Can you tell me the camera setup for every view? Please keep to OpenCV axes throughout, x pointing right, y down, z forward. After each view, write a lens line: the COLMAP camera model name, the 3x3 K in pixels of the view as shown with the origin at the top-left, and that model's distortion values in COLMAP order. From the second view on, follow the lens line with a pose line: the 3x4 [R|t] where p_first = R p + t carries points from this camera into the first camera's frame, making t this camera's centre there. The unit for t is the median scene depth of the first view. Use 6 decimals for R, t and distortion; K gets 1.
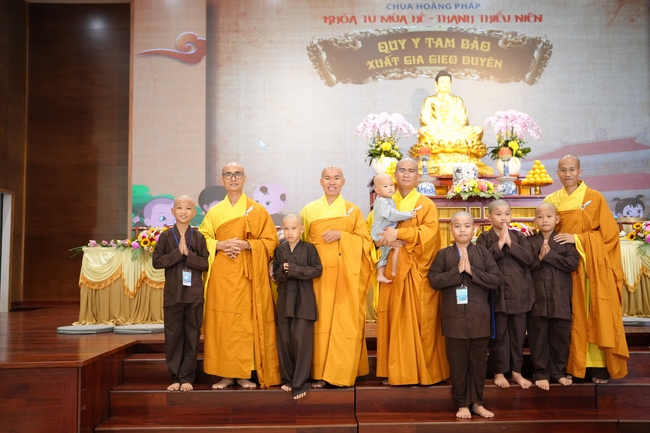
lens RADIAL K [[665.0, 0, 322.8], [0, 665.0, 214.2], [0, 0, 1]] dist [-0.007868, 0.000000]
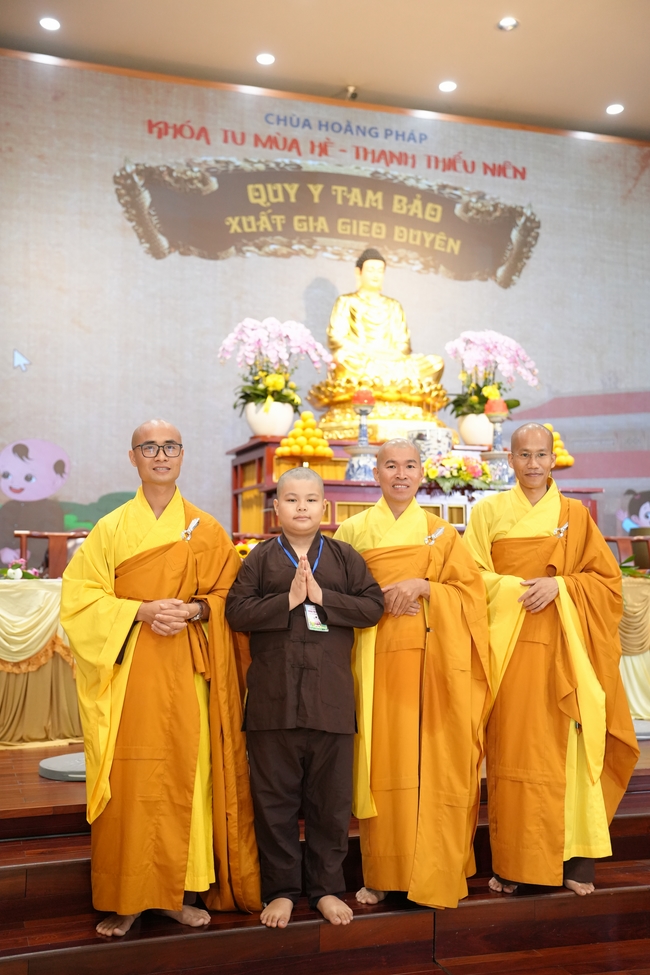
lens RADIAL K [[1126.1, 0, 325.0], [0, 1126.1, 488.7], [0, 0, 1]] dist [0.073712, 0.000000]
pose [[0.954045, 0.033693, 0.297763, -0.121083], [-0.035718, 0.999361, 0.001360, -0.017152], [-0.297527, -0.011933, 0.954639, 0.109778]]
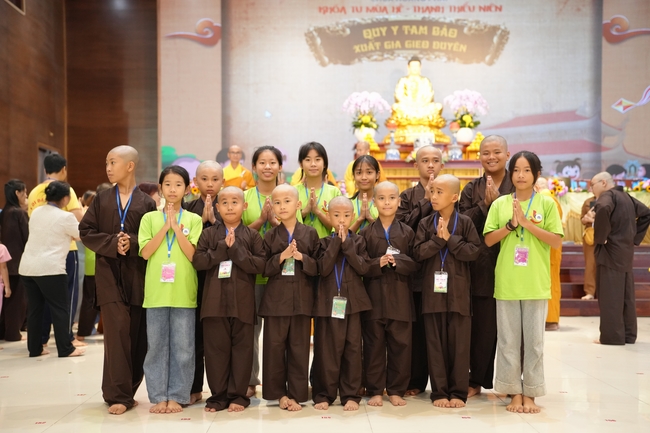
lens RADIAL K [[869.7, 0, 323.0], [0, 869.7, 219.5], [0, 0, 1]] dist [0.186967, 0.000000]
pose [[0.999940, 0.010437, -0.003215, 0.018463], [-0.010231, 0.998223, 0.058698, -0.006785], [0.003822, -0.058662, 0.998271, -0.616407]]
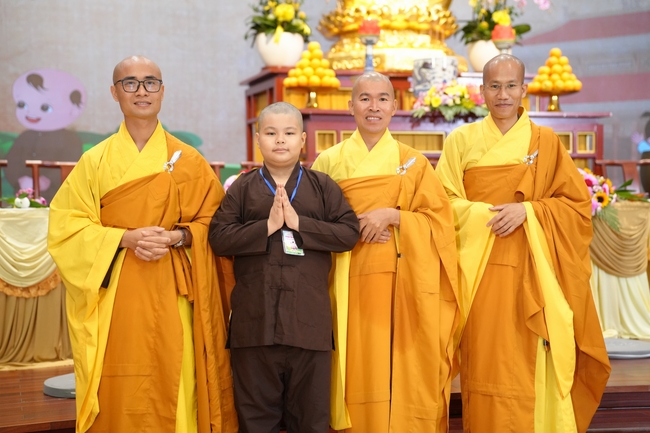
lens RADIAL K [[1103.9, 0, 328.1], [0, 1103.9, 210.7], [0, 0, 1]] dist [0.400948, 0.000000]
pose [[0.963599, 0.000308, 0.267353, -0.104079], [-0.024891, 0.995759, 0.088566, -0.020148], [-0.266192, -0.091997, 0.959520, 0.089418]]
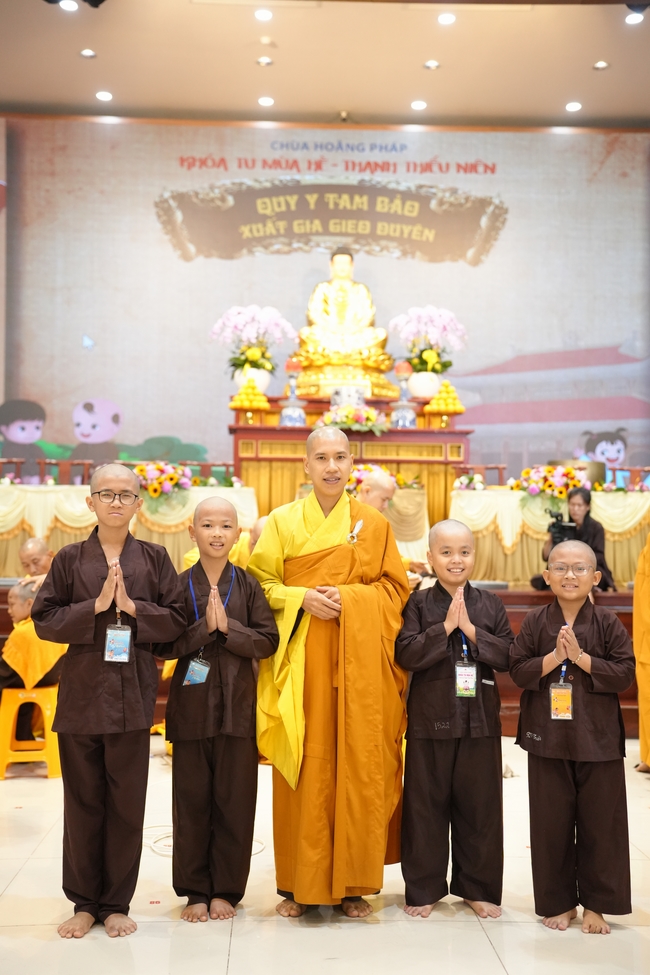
lens RADIAL K [[1286.6, 0, 325.2], [0, 1286.6, 494.1], [0, 0, 1]] dist [0.150538, 0.000000]
pose [[0.999490, 0.024474, 0.020515, 0.134424], [-0.025493, 0.998375, 0.050964, -0.020726], [-0.019234, -0.051461, 0.998490, -0.375155]]
